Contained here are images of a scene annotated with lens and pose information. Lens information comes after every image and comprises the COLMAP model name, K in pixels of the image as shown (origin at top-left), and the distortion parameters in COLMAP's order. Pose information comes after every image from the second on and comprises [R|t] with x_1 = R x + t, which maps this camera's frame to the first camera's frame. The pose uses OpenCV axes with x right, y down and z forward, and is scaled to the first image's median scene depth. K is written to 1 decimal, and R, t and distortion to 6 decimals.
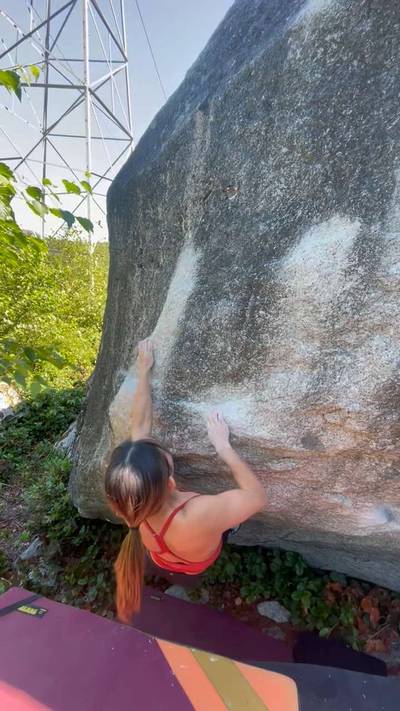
lens RADIAL K [[336.5, 0, 199.4], [0, 336.5, 357.3], [0, 0, 1]] dist [-0.002842, 0.000165]
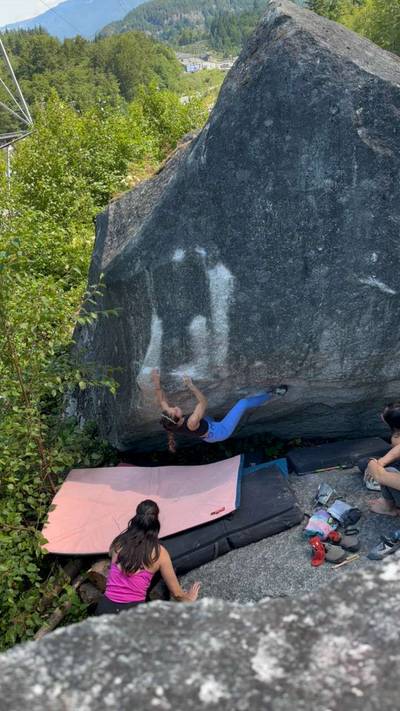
lens RADIAL K [[574.6, 0, 200.0], [0, 574.6, 355.5], [0, 0, 1]] dist [0.152478, -0.272512]
pose [[0.963023, -0.269419, -0.000386, 0.245649], [0.262472, 0.937866, 0.226971, -1.101470], [-0.060788, -0.218679, 0.973901, -3.850775]]
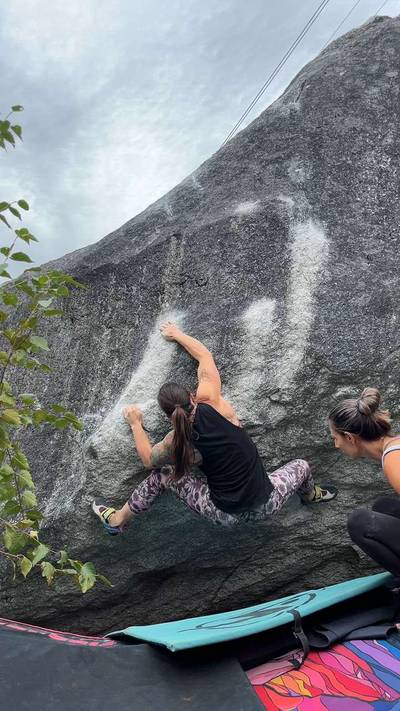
lens RADIAL K [[616.5, 0, 201.6], [0, 616.5, 357.1], [0, 0, 1]] dist [0.098281, -0.228998]
pose [[0.861747, 0.024835, 0.506731, -1.577004], [0.141963, 0.947098, -0.287840, 0.834588], [-0.487072, 0.319982, 0.812633, -1.545311]]
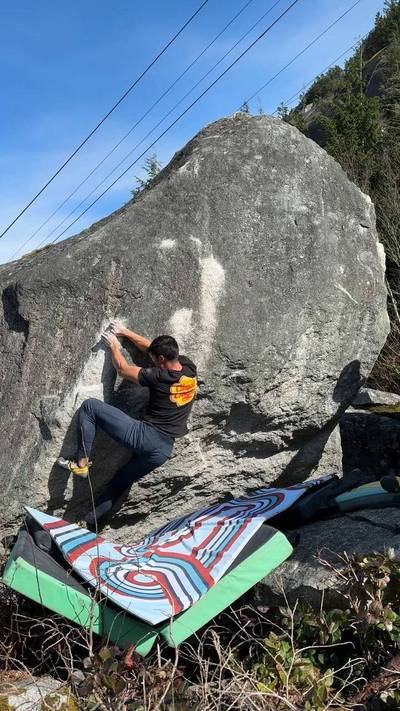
lens RADIAL K [[601.0, 0, 203.4], [0, 601.0, 356.3], [0, 0, 1]] dist [0.151618, -0.305788]
pose [[0.654538, 0.041900, 0.754868, -2.903587], [0.237525, 0.936510, -0.257937, 1.168805], [-0.717748, 0.348129, 0.603029, -1.834593]]
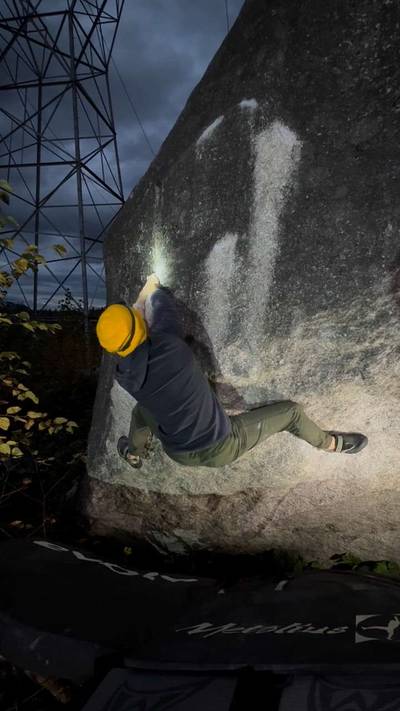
lens RADIAL K [[387.7, 0, 200.0], [0, 387.7, 355.5], [0, 0, 1]] dist [0.000271, -0.000584]
pose [[0.995672, -0.090390, -0.021604, 0.197600], [0.084879, 0.979115, -0.184740, 0.505850], [0.037852, 0.182107, 0.982550, -0.799477]]
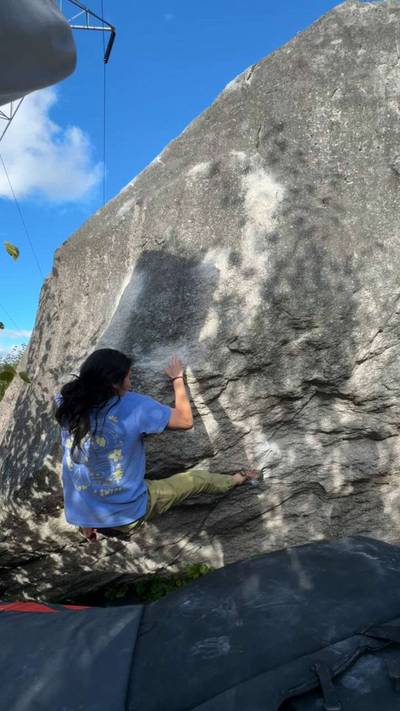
lens RADIAL K [[312.0, 0, 201.7], [0, 312.0, 354.1], [0, 0, 1]] dist [-0.000914, 0.000020]
pose [[0.906934, -0.011020, 0.421128, -0.436618], [0.155362, 0.937943, -0.310040, 0.666124], [-0.391578, 0.346613, 0.852365, -0.332643]]
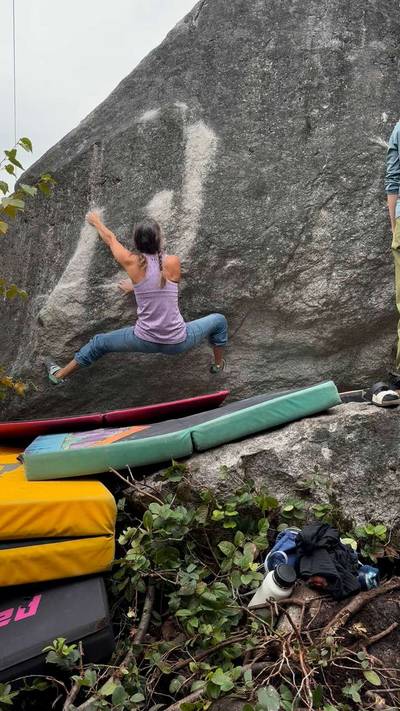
lens RADIAL K [[601.0, 0, 203.4], [0, 601.0, 356.3], [0, 0, 1]] dist [0.151618, -0.305788]
pose [[0.911279, -0.056832, 0.407848, -1.090891], [0.156273, 0.964068, -0.214831, 1.565169], [-0.380984, 0.259507, 0.887416, -2.455955]]
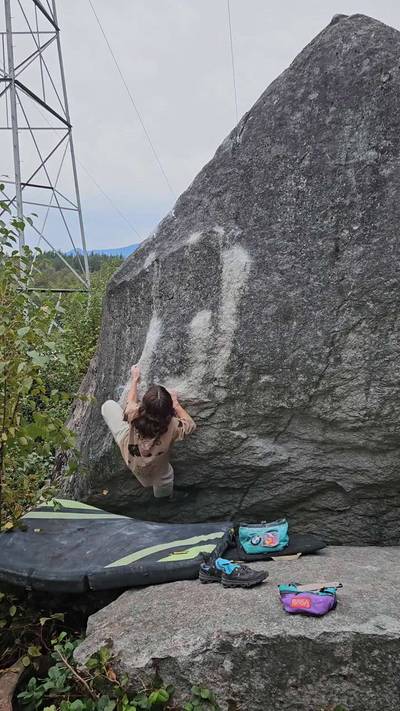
lens RADIAL K [[584.5, 0, 196.1], [0, 584.5, 353.7], [0, 0, 1]] dist [0.015327, 0.008537]
pose [[0.996830, -0.077185, 0.019299, 0.167978], [0.079155, 0.986606, -0.142631, 0.537839], [-0.008031, 0.143707, 0.989588, -3.159042]]
